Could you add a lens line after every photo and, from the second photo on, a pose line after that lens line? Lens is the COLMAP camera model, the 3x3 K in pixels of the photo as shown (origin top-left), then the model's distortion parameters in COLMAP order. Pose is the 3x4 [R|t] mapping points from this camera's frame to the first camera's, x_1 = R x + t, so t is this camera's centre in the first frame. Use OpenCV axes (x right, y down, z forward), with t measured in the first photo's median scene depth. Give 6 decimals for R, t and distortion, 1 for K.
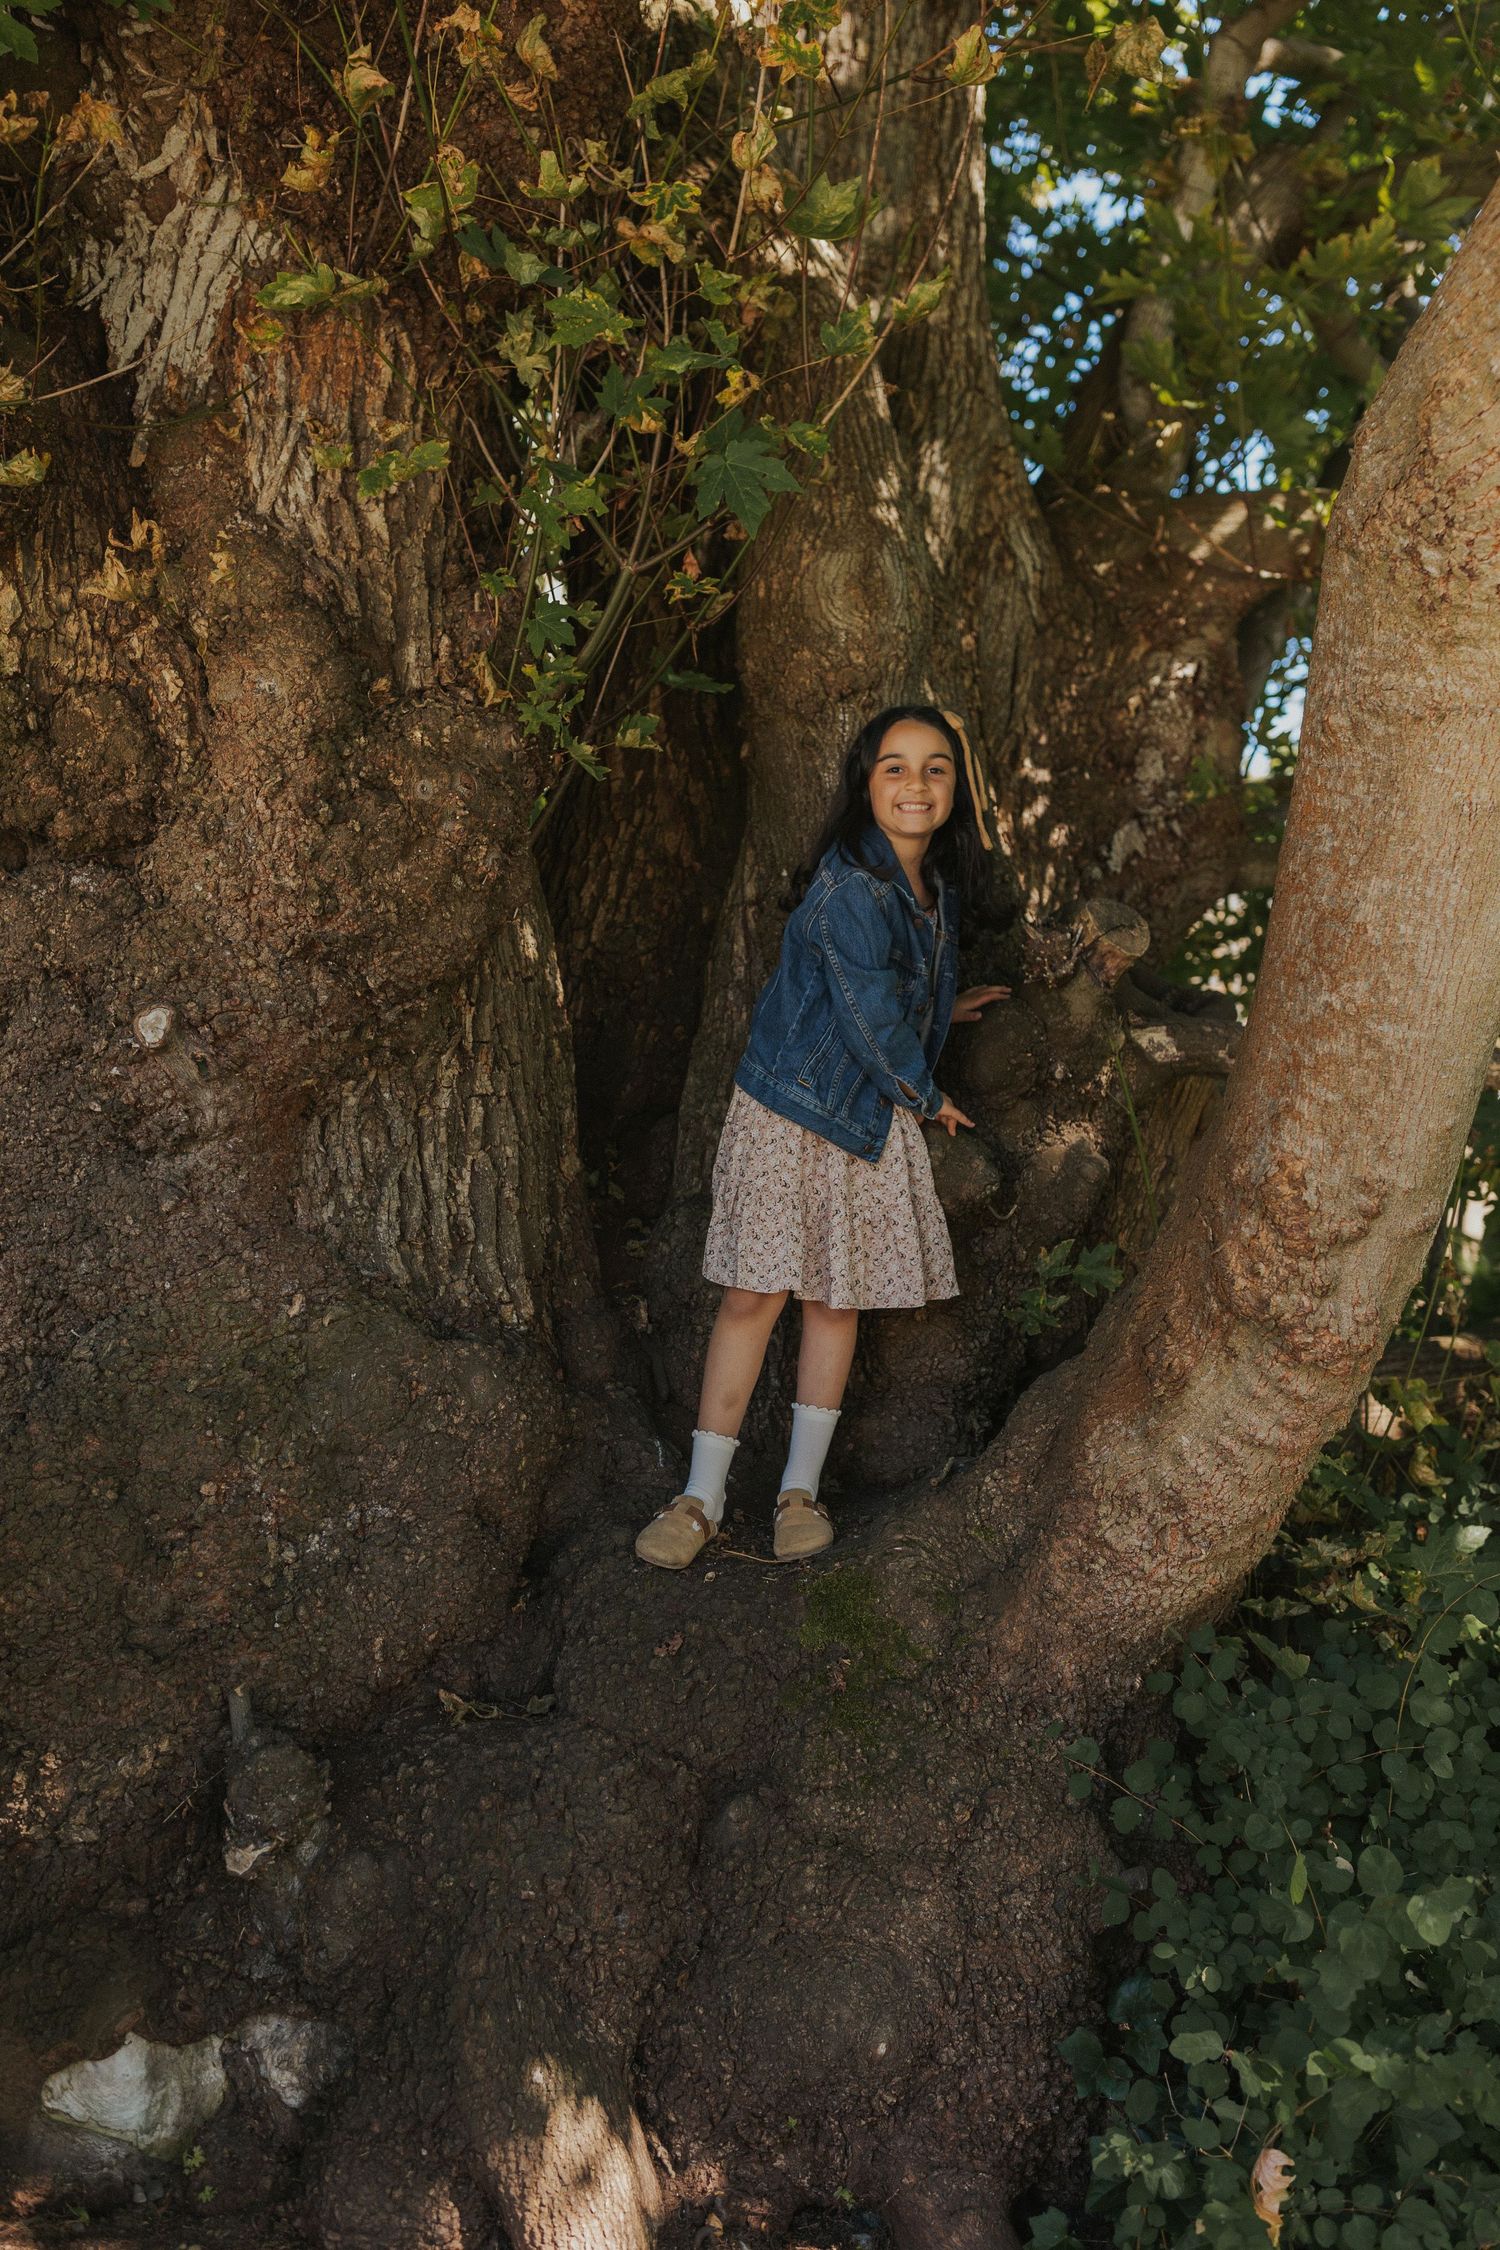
lens RADIAL K [[2163.1, 0, 738.7], [0, 2163.1, 1135.9], [0, 0, 1]] dist [0.016561, 0.000000]
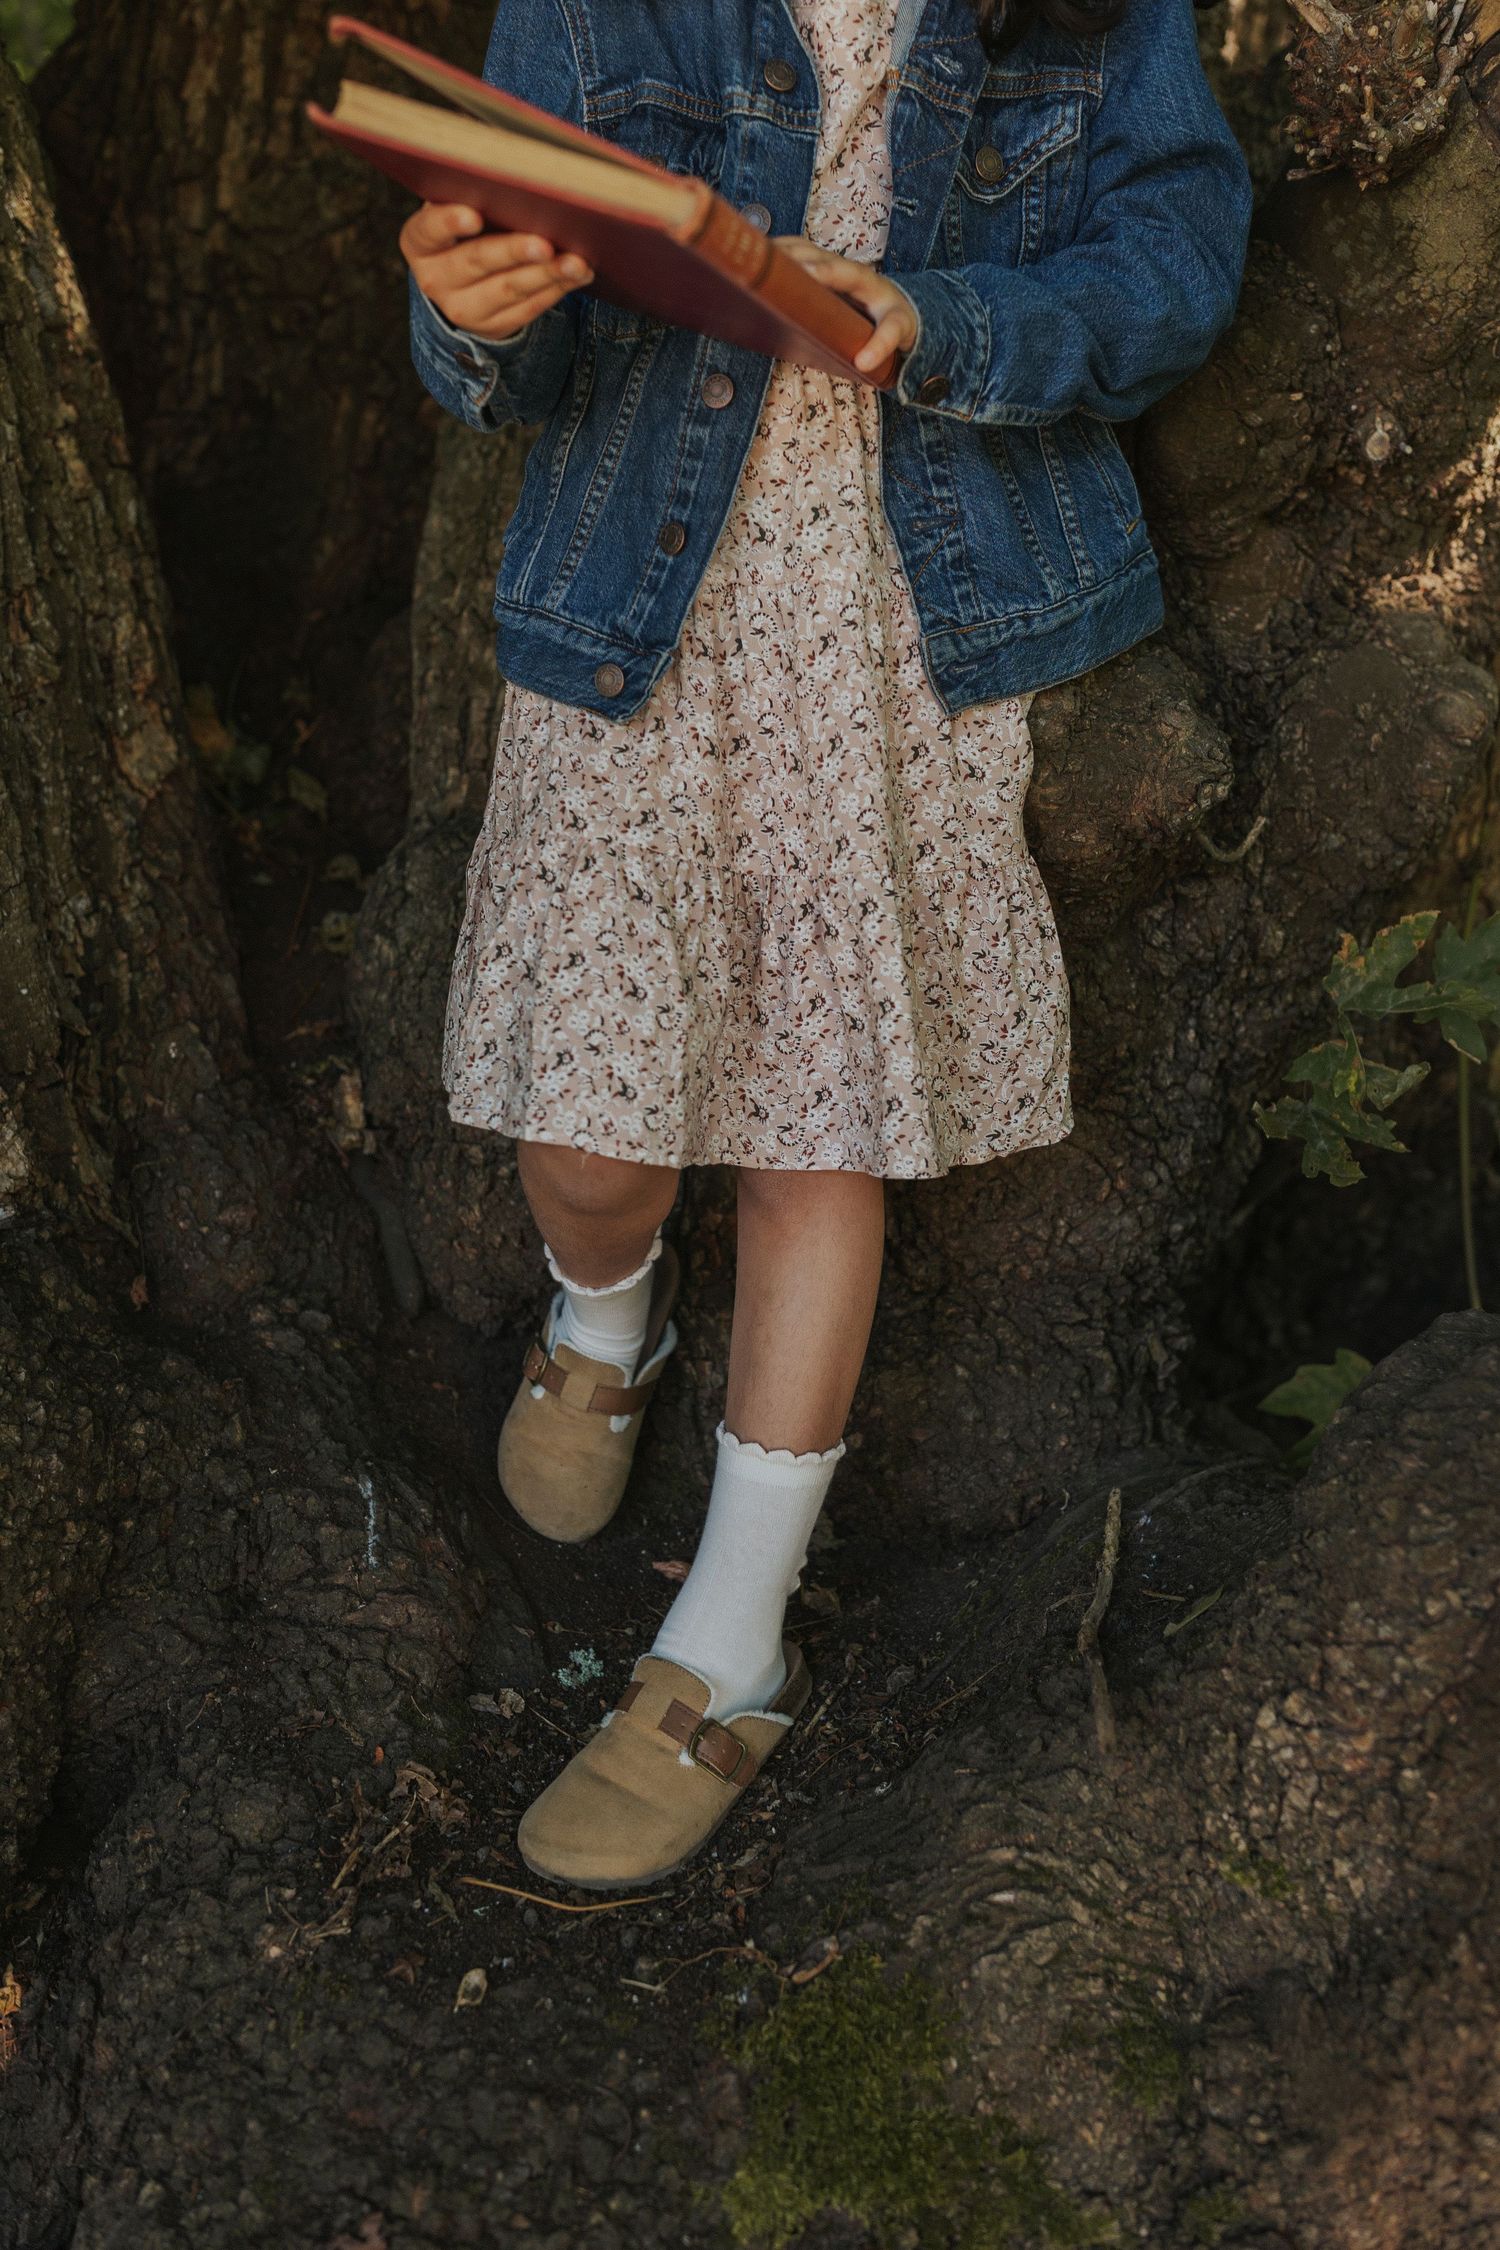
lens RADIAL K [[2163.1, 0, 753.7], [0, 2163.1, 1118.0], [0, 0, 1]] dist [0.016561, 0.000000]
pose [[0.998134, -0.060580, -0.007685, 0.040010], [0.060584, 0.966617, 0.248959, -0.017080], [-0.007653, -0.248960, 0.968484, 0.633404]]
